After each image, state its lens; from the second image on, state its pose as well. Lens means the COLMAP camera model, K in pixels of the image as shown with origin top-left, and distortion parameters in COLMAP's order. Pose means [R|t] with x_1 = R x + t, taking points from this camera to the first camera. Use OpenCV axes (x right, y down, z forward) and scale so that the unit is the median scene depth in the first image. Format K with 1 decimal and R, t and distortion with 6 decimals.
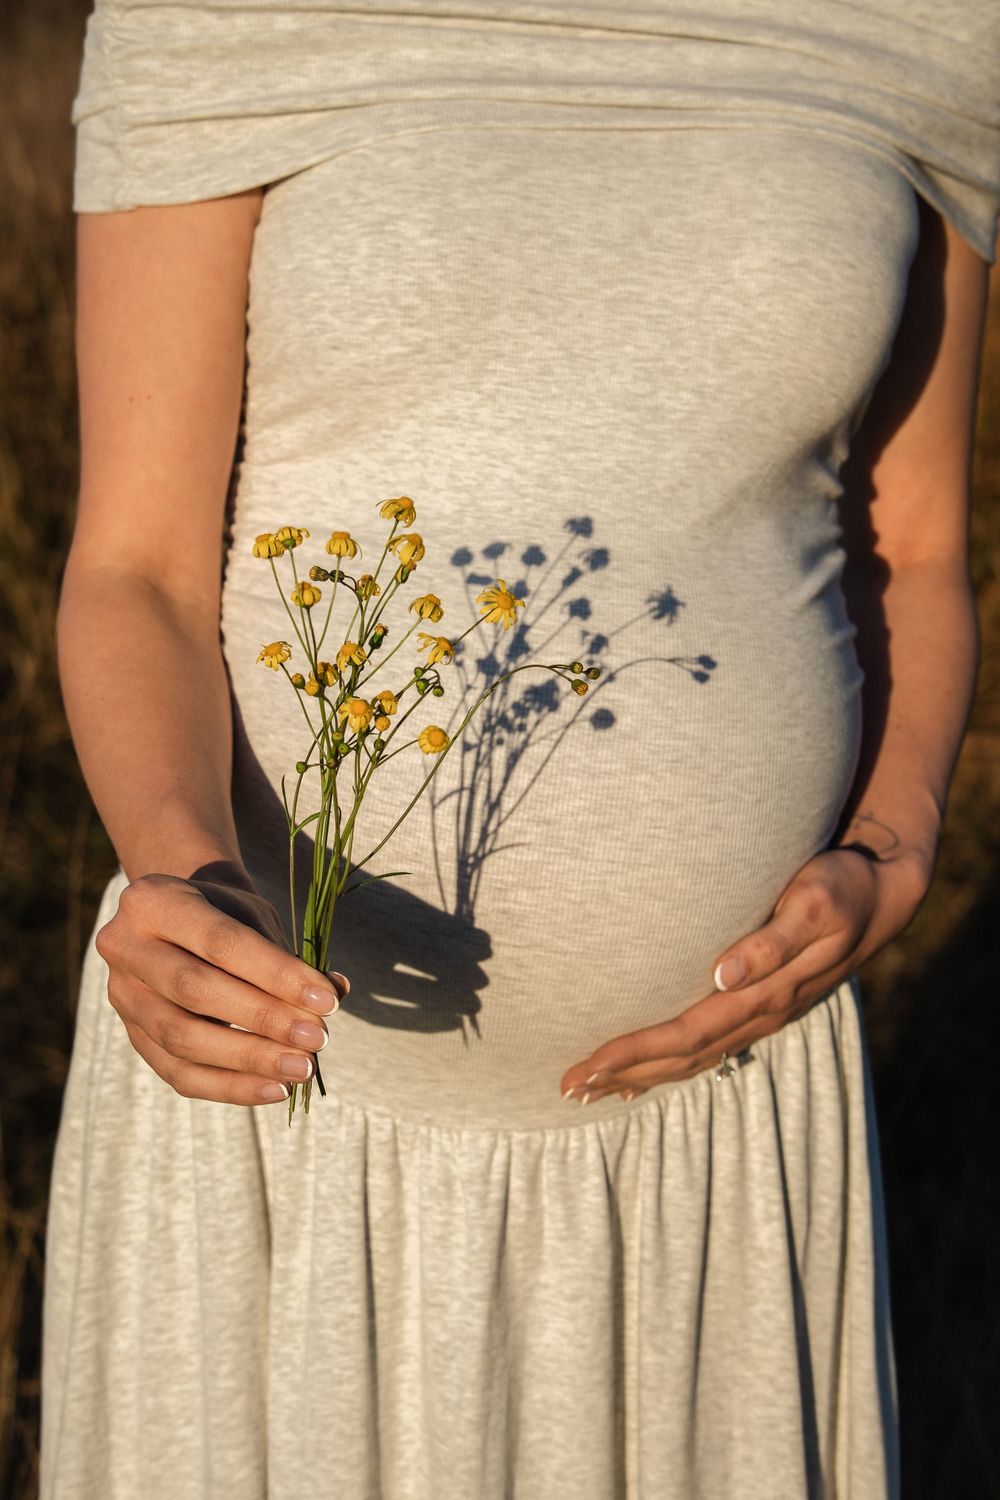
lens RADIAL K [[3967.4, 0, 500.0], [0, 3967.4, 750.0], [0, 0, 1]] dist [0.915401, 0.698986]
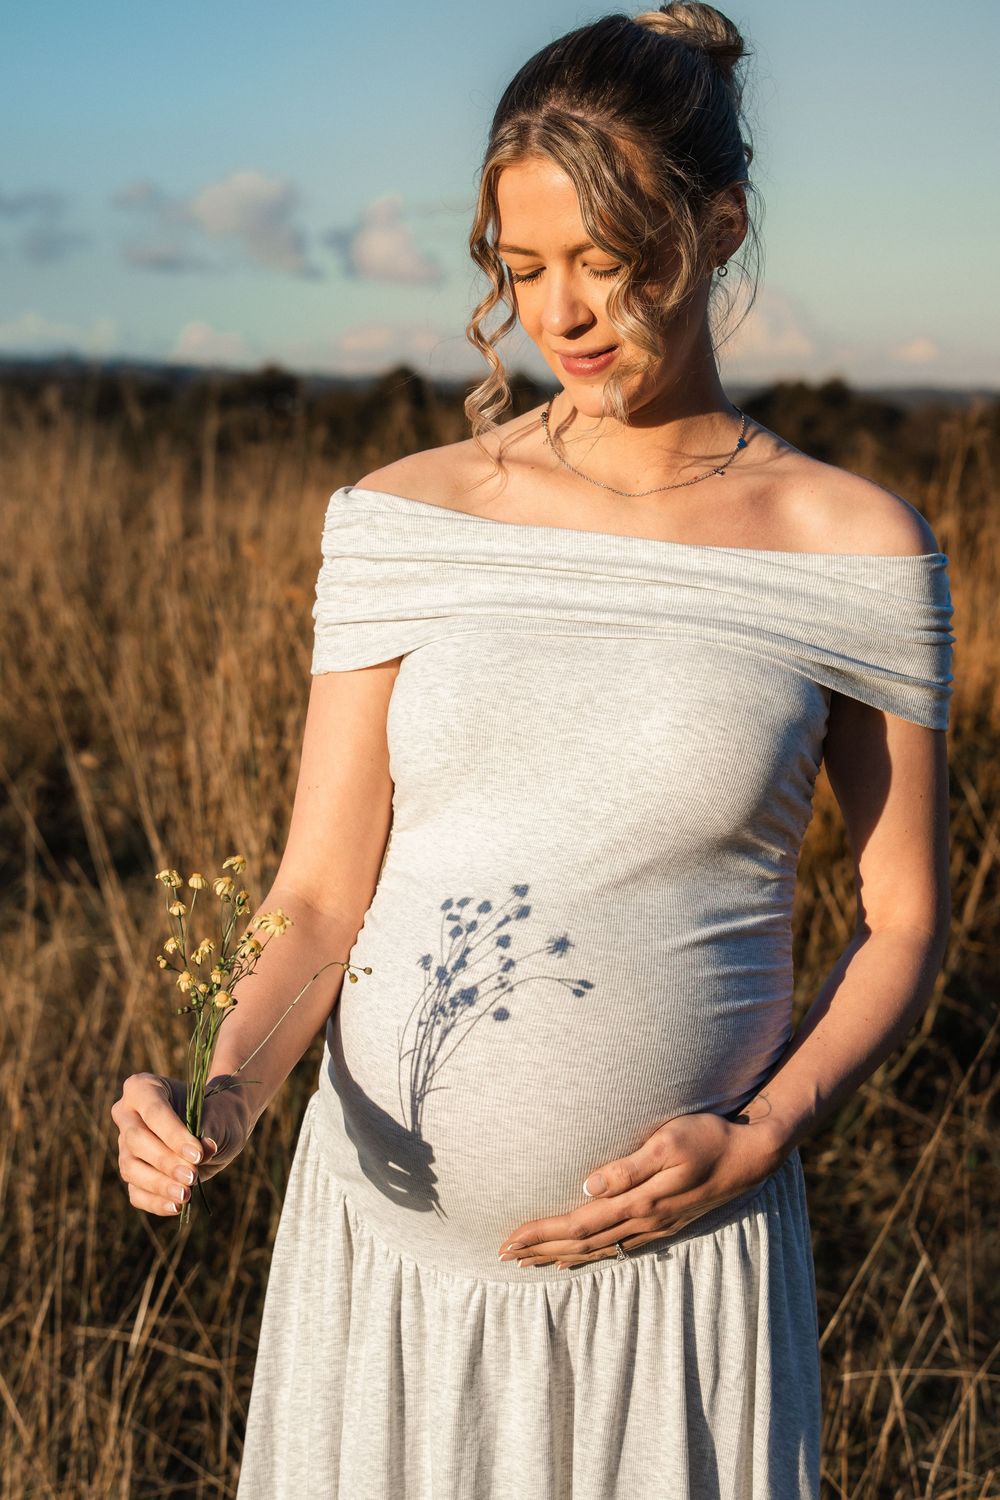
lens RADIAL K [[3967.4, 0, 500.0], [0, 3967.4, 750.0], [0, 0, 1]] dist [0.915401, 0.698986]
pose [[0.897374, 0.051859, -0.438213, 0.676116], [-0.090088, 0.993685, -0.066888, -0.002830], [0.431977, 0.099501, 0.896379, -0.394537]]
